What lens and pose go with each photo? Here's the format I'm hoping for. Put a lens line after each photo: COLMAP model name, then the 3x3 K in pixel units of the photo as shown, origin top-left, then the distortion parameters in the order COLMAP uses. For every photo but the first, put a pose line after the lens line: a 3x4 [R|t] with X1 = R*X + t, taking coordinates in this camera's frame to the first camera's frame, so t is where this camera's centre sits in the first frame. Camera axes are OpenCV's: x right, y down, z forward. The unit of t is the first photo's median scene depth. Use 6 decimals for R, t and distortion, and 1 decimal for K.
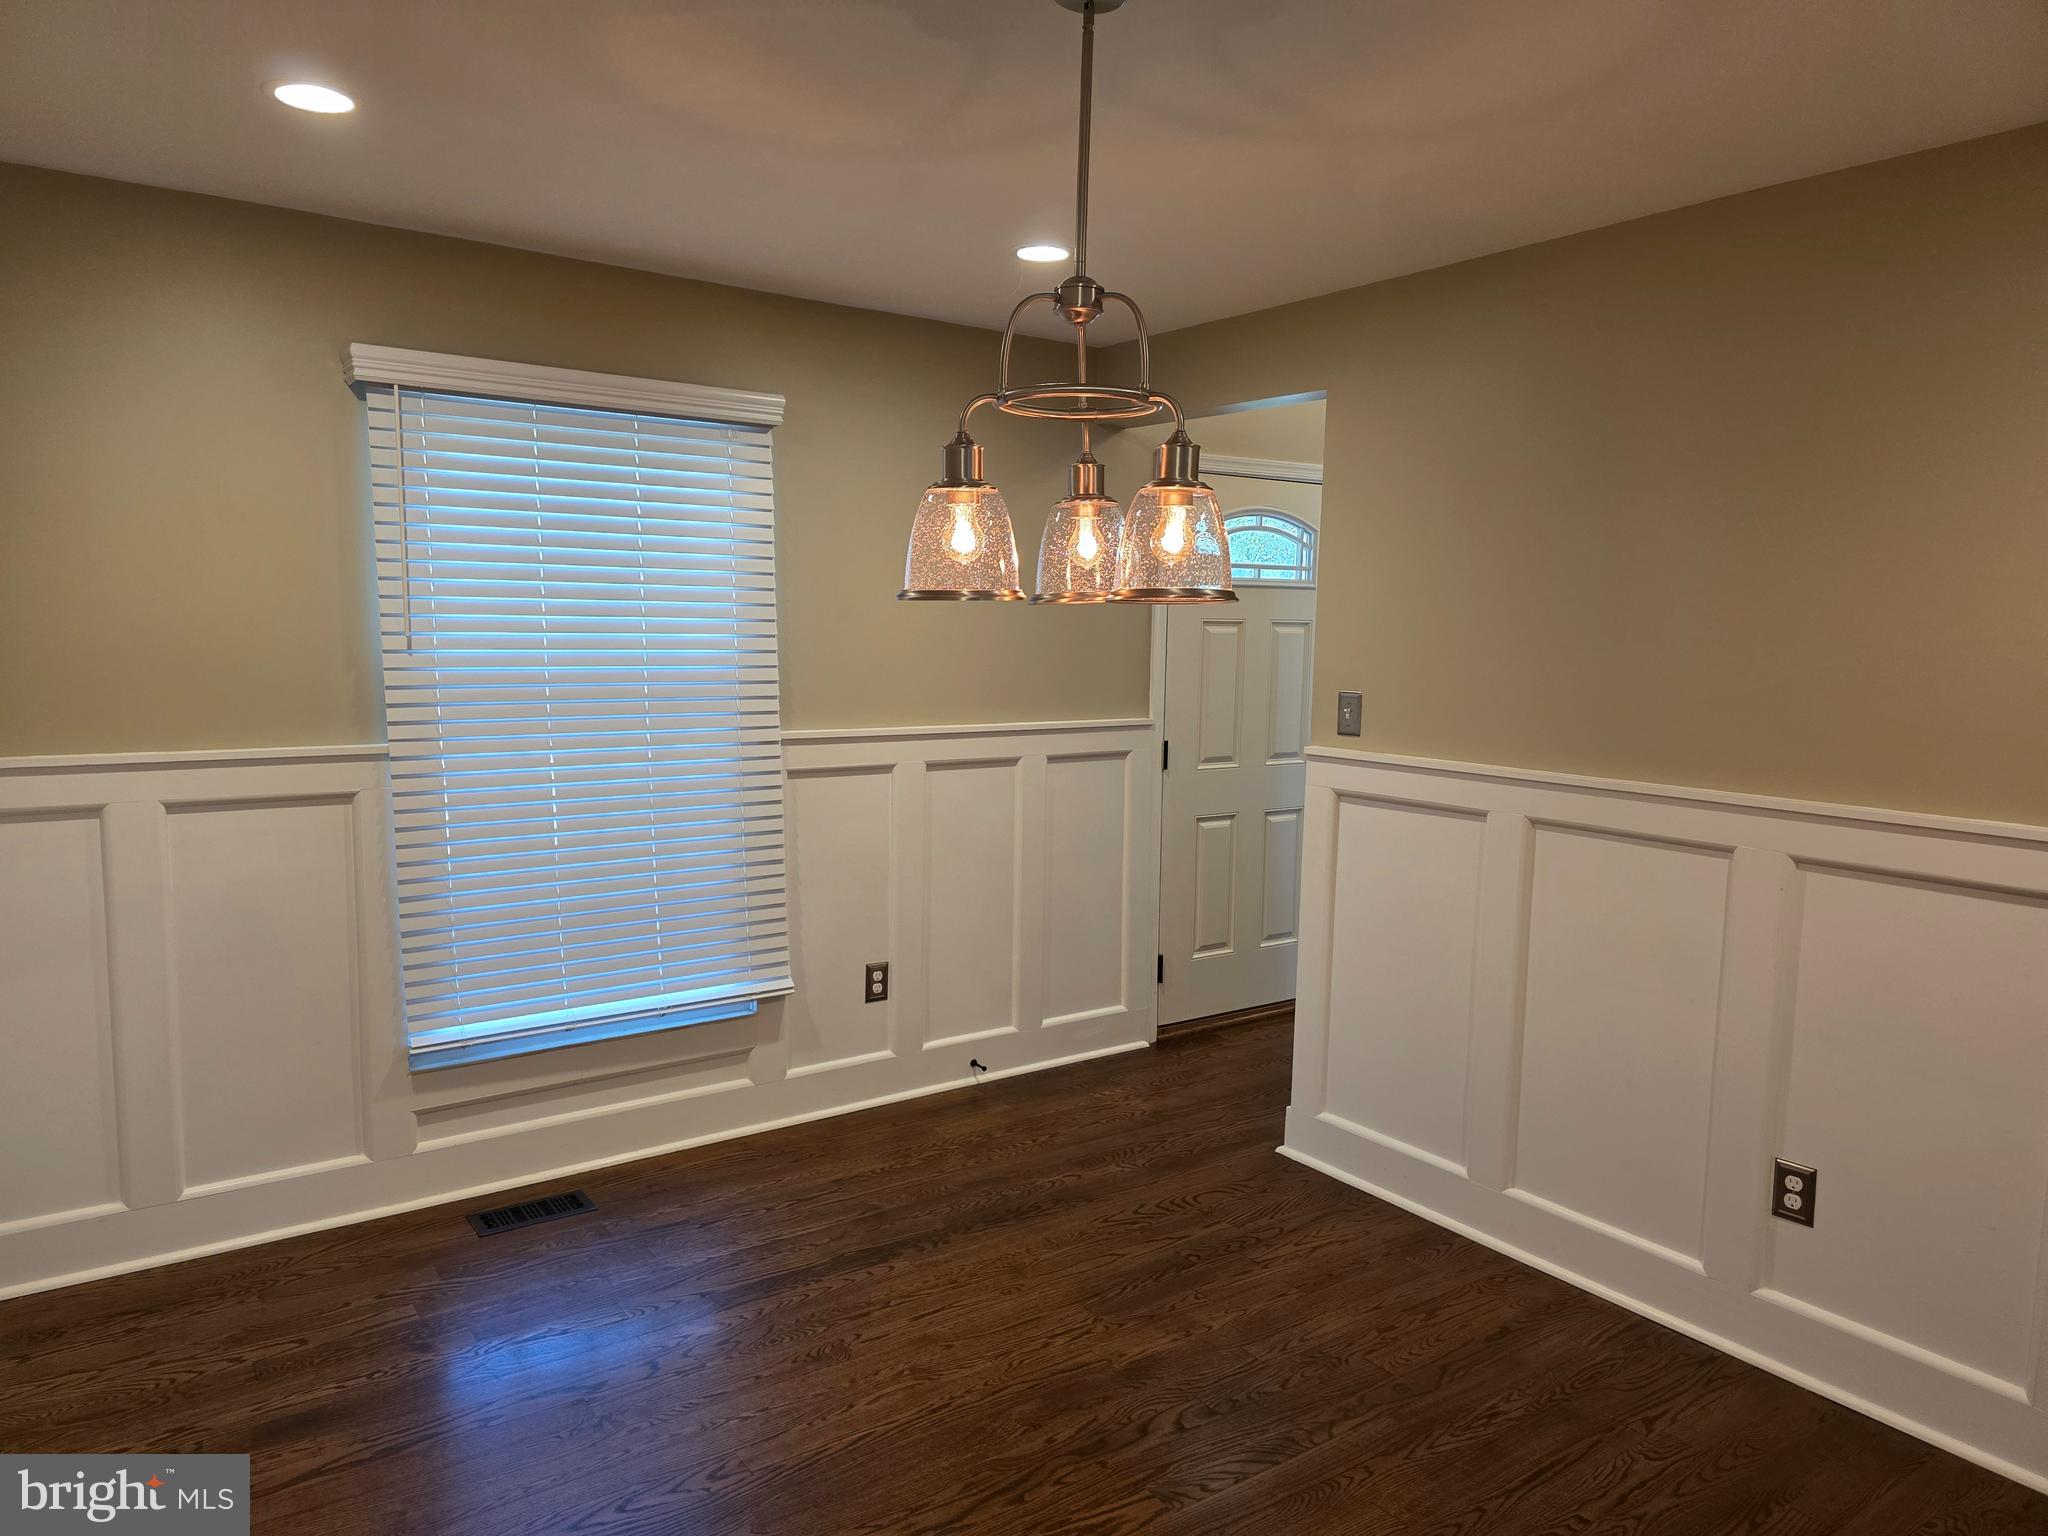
lens RADIAL K [[1370.6, 0, 1015.8], [0, 1370.6, 772.6], [0, 0, 1]] dist [0.076485, -0.073174]
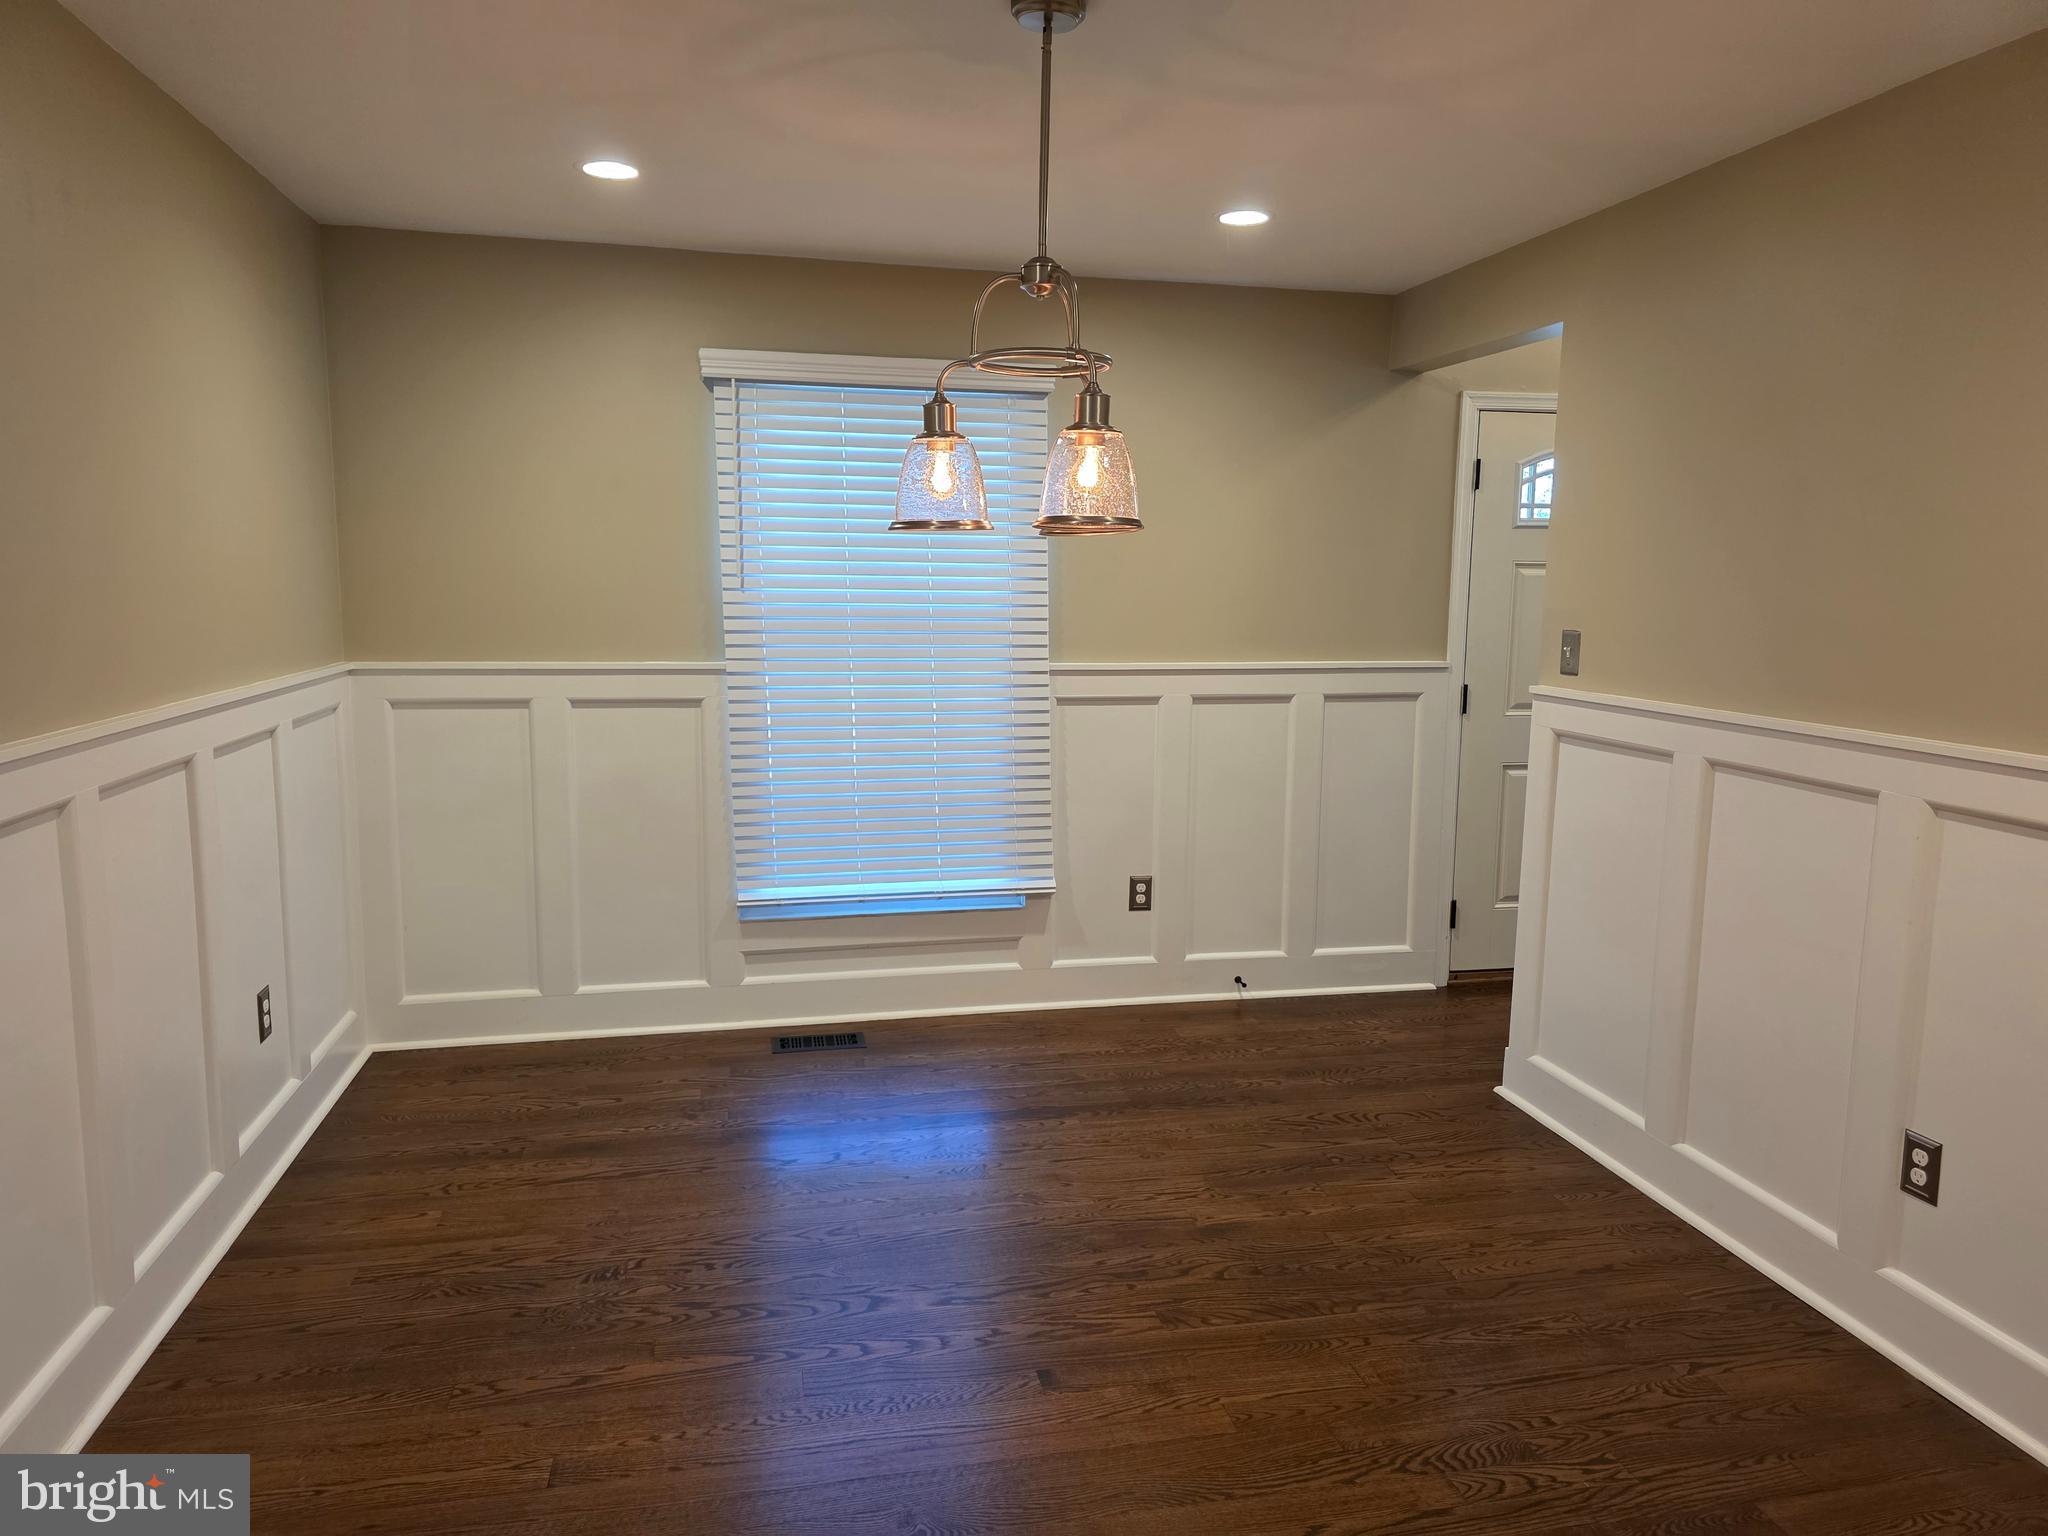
lens RADIAL K [[1370.6, 0, 1038.7], [0, 1370.6, 758.9], [0, 0, 1]] dist [0.076485, -0.073174]
pose [[0.922616, 0.045613, -0.383012, 0.302329], [-0.039545, 0.998937, 0.023707, 0.027118], [0.383686, -0.006726, 0.923439, -0.062063]]
